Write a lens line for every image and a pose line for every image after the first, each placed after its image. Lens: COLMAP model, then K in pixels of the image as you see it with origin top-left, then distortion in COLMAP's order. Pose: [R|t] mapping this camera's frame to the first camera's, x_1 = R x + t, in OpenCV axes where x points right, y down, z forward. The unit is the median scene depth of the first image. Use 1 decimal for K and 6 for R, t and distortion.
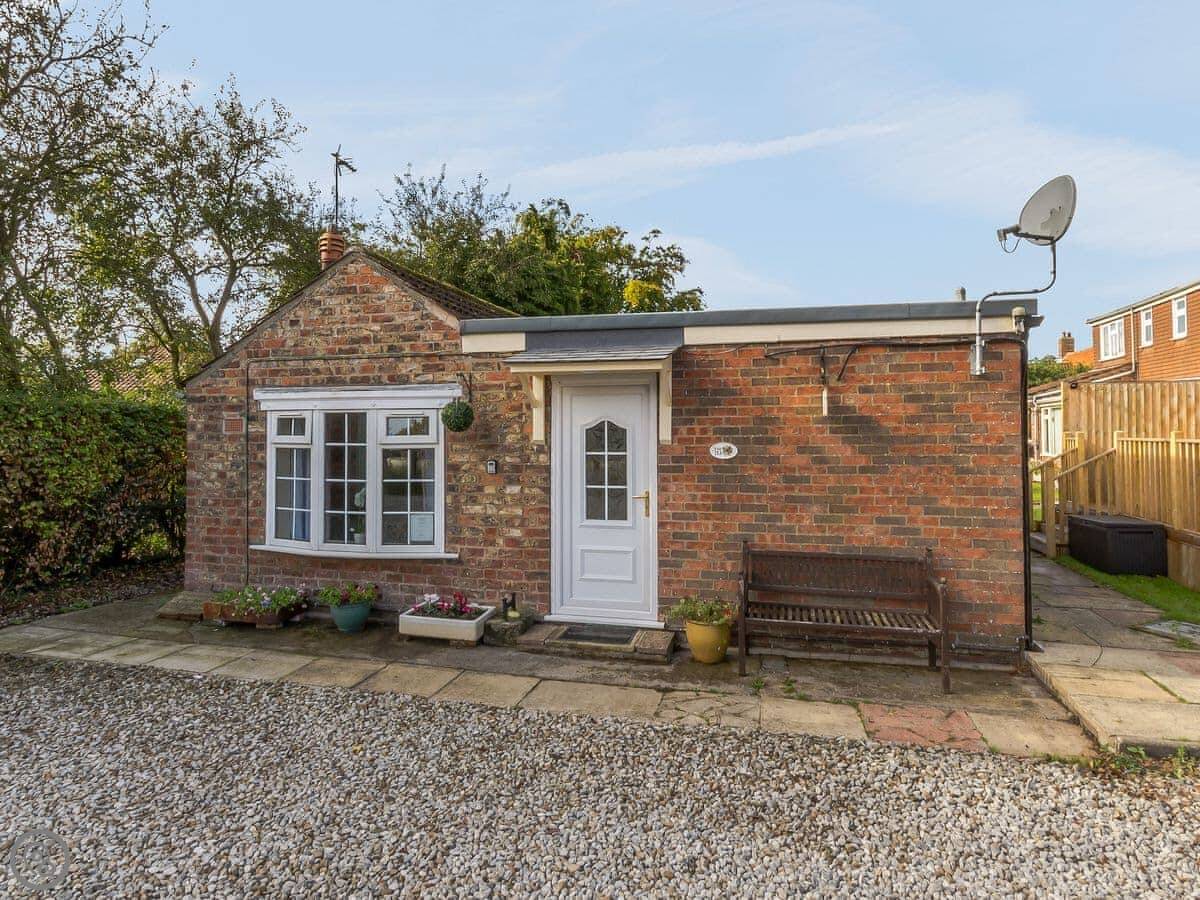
lens RADIAL K [[717.3, 0, 601.8], [0, 717.3, 414.8], [0, 0, 1]] dist [0.001997, -0.001162]
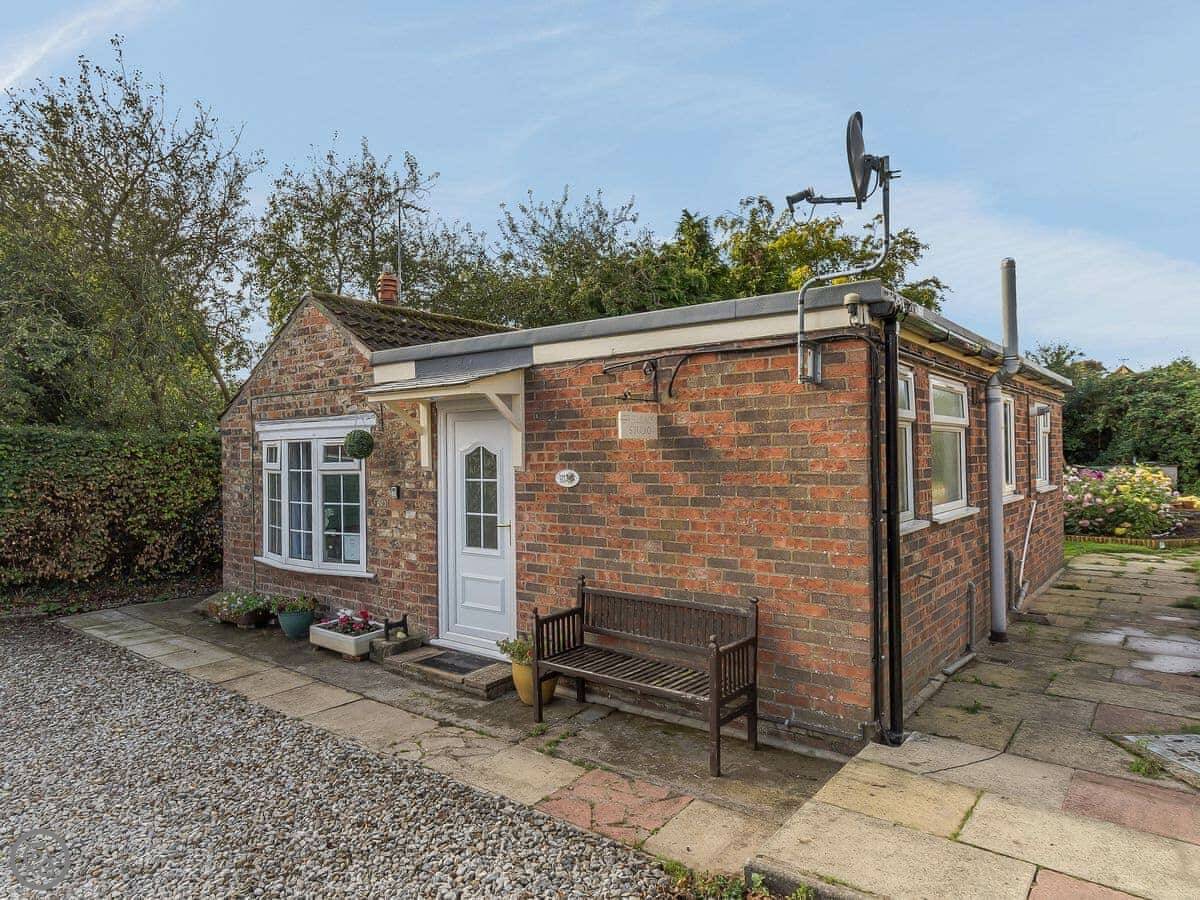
lens RADIAL K [[754.2, 0, 600.0], [0, 754.2, 450.0], [0, 0, 1]] dist [-0.001039, 0.002119]
pose [[0.908420, -0.011075, -0.417911, 0.585311], [0.021026, 0.999594, 0.019214, -0.003513], [0.417529, -0.026241, 0.908285, 0.136337]]
